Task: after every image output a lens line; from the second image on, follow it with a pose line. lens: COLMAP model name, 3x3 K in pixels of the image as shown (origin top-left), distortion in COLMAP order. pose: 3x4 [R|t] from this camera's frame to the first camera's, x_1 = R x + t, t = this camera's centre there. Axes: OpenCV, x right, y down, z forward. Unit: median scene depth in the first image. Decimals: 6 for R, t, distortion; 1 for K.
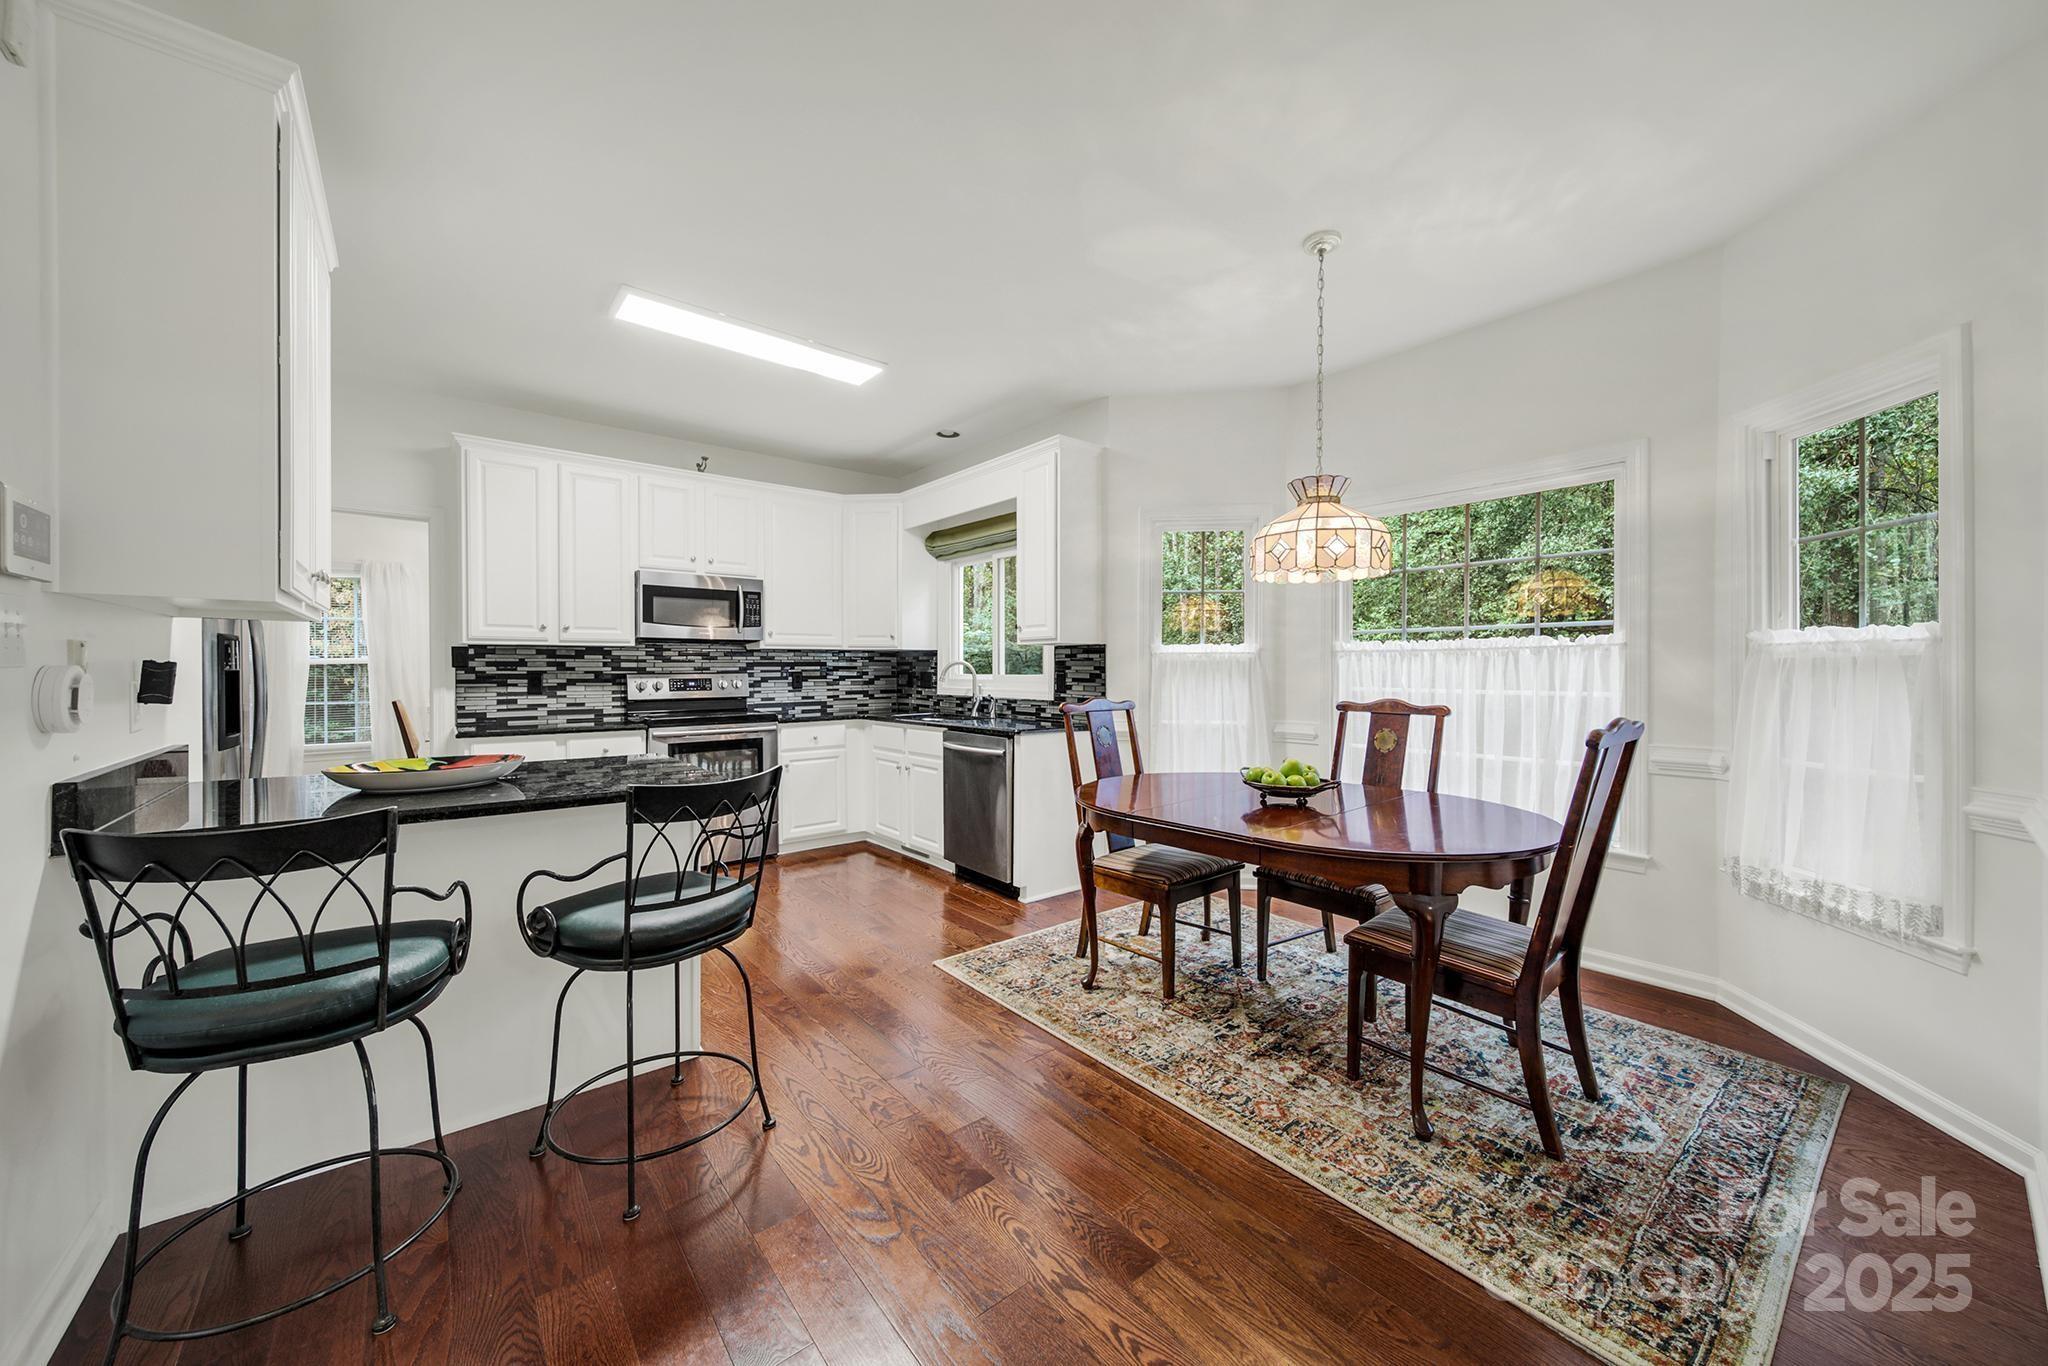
lens RADIAL K [[728.8, 0, 1021.3], [0, 728.8, 676.6], [0, 0, 1]] dist [-0.000759, 0.000017]
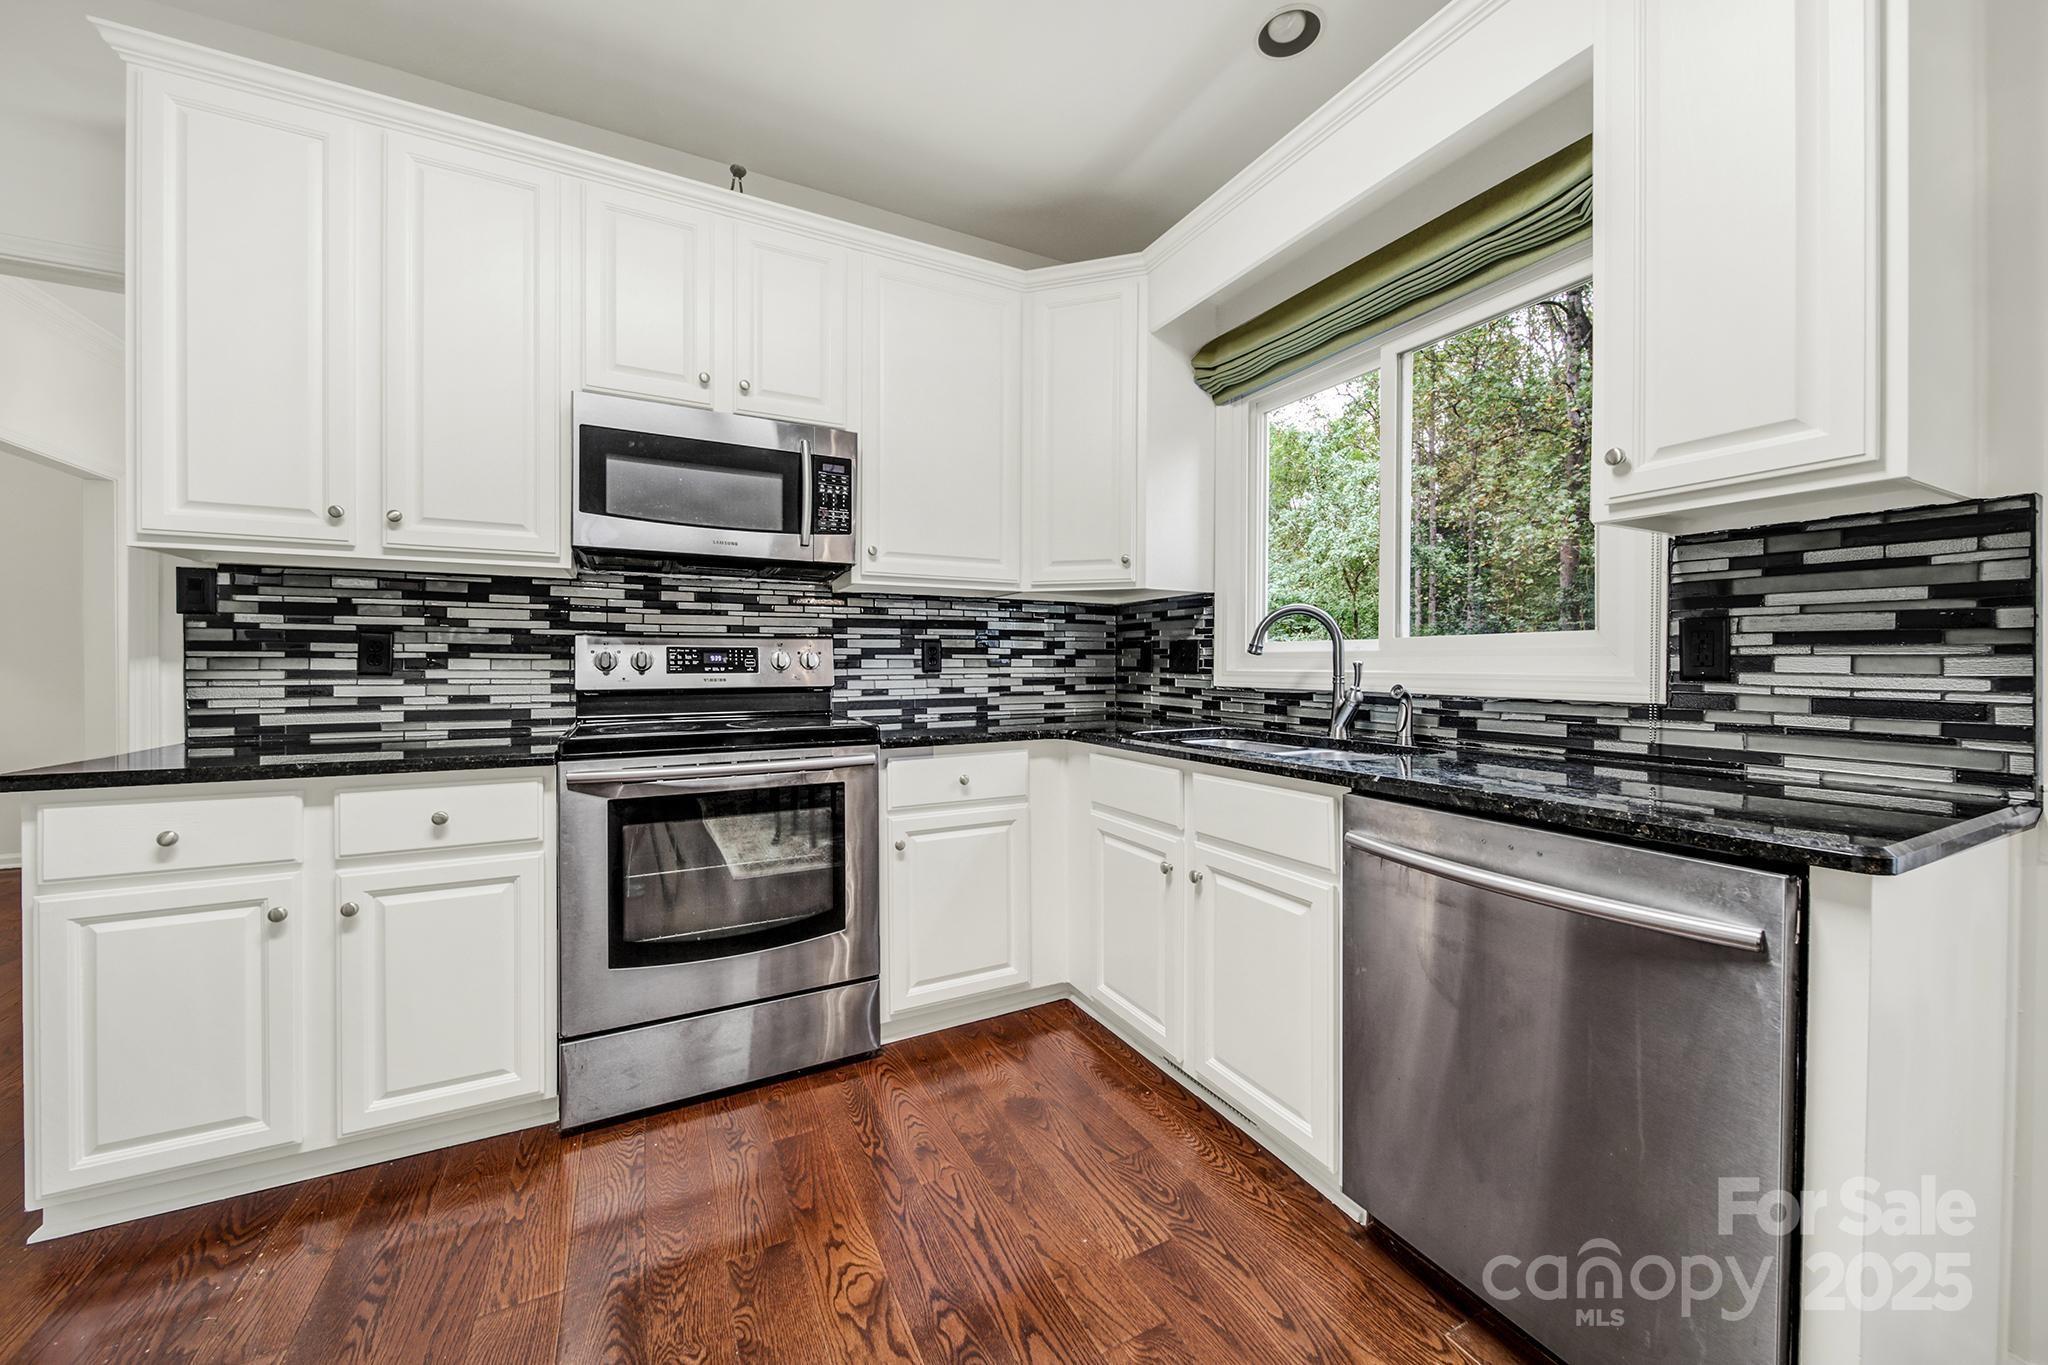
lens RADIAL K [[728.8, 0, 1021.3], [0, 728.8, 676.1], [0, 0, 1]] dist [-0.000759, 0.000017]
pose [[0.978413, 0.005882, -0.206575, -0.159946], [-0.004970, 0.999975, 0.004933, 0.018526], [0.206599, -0.003799, 0.978418, 0.583962]]
